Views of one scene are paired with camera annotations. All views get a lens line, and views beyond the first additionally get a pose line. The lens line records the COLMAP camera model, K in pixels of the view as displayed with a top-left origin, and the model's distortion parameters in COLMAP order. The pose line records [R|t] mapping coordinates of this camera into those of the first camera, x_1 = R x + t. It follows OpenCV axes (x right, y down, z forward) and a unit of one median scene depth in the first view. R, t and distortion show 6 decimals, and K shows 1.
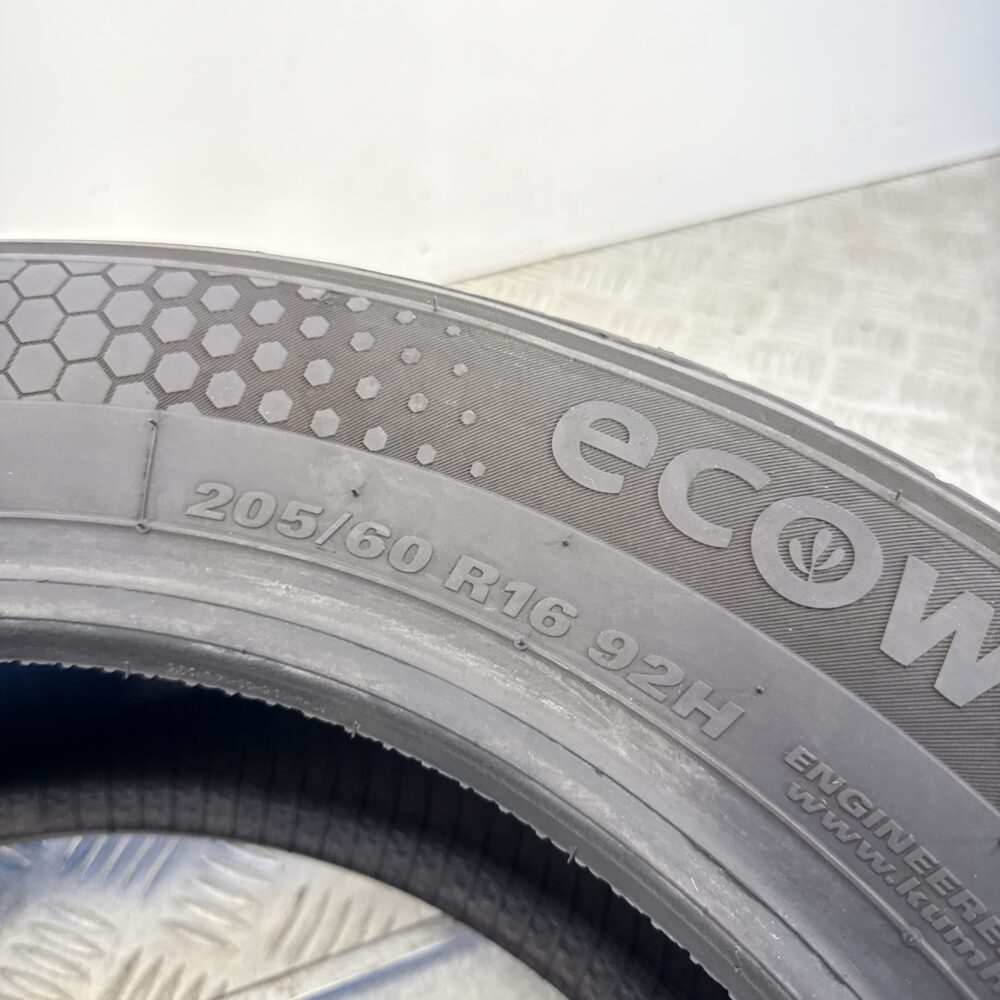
lens RADIAL K [[934.8, 0, 500.0], [0, 934.8, 500.0], [0, 0, 1]] dist [0.147576, -0.344192]
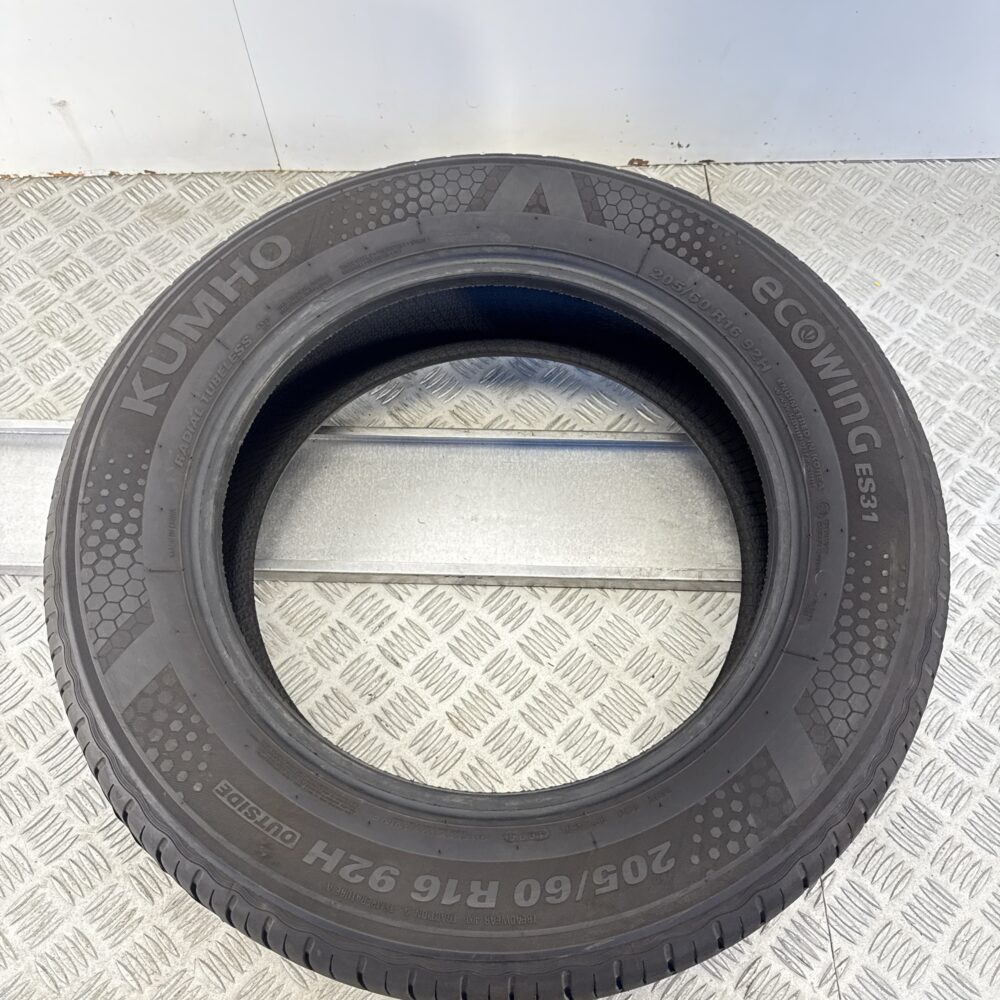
lens RADIAL K [[934.8, 0, 500.0], [0, 934.8, 500.0], [0, 0, 1]] dist [0.147576, -0.344192]
pose [[0.912843, 0.343700, -0.220429, 0.242320], [-0.272893, 0.915123, 0.296782, -0.115249], [0.303723, -0.210762, 0.929156, -2.715917]]
